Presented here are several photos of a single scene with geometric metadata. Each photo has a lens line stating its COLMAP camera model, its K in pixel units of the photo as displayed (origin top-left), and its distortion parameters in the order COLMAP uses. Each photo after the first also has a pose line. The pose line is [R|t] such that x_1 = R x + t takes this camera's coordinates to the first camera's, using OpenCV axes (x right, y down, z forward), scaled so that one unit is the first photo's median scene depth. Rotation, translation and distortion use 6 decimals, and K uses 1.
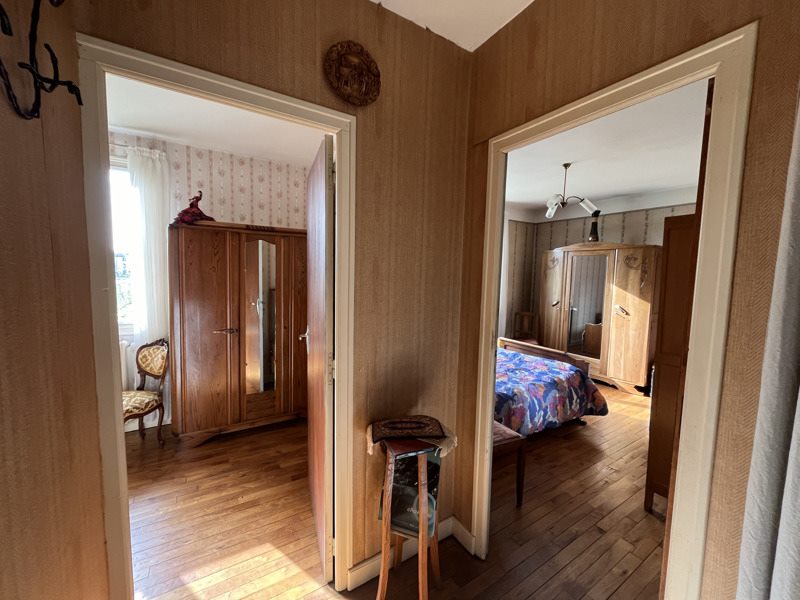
lens RADIAL K [[319.8, 0, 400.0], [0, 319.8, 300.0], [0, 0, 1]] dist [0.000876, 0.000019]
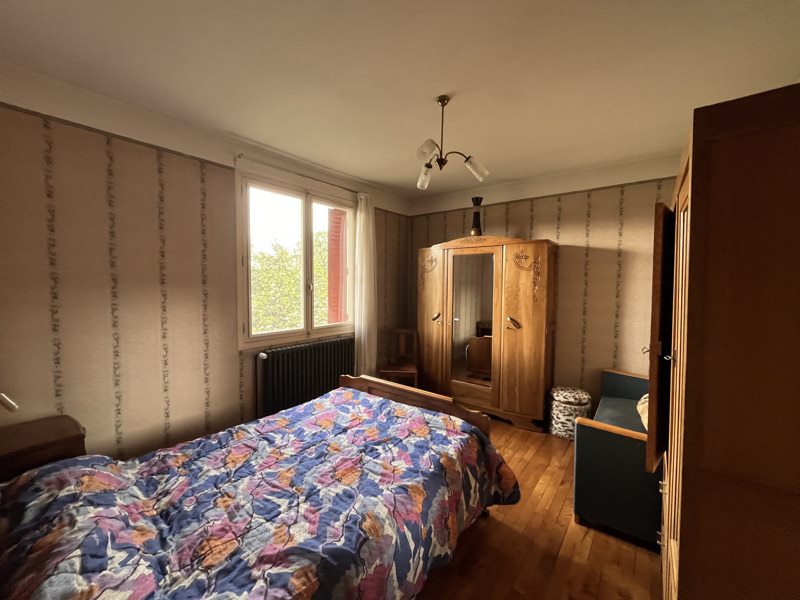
lens RADIAL K [[319.8, 0, 400.0], [0, 319.8, 300.0], [0, 0, 1]] dist [0.000876, 0.000019]
pose [[0.941828, -0.031273, 0.334636, 0.223576], [0.039932, 0.999021, -0.019026, -0.027016], [-0.333714, 0.031282, 0.942155, 0.457956]]
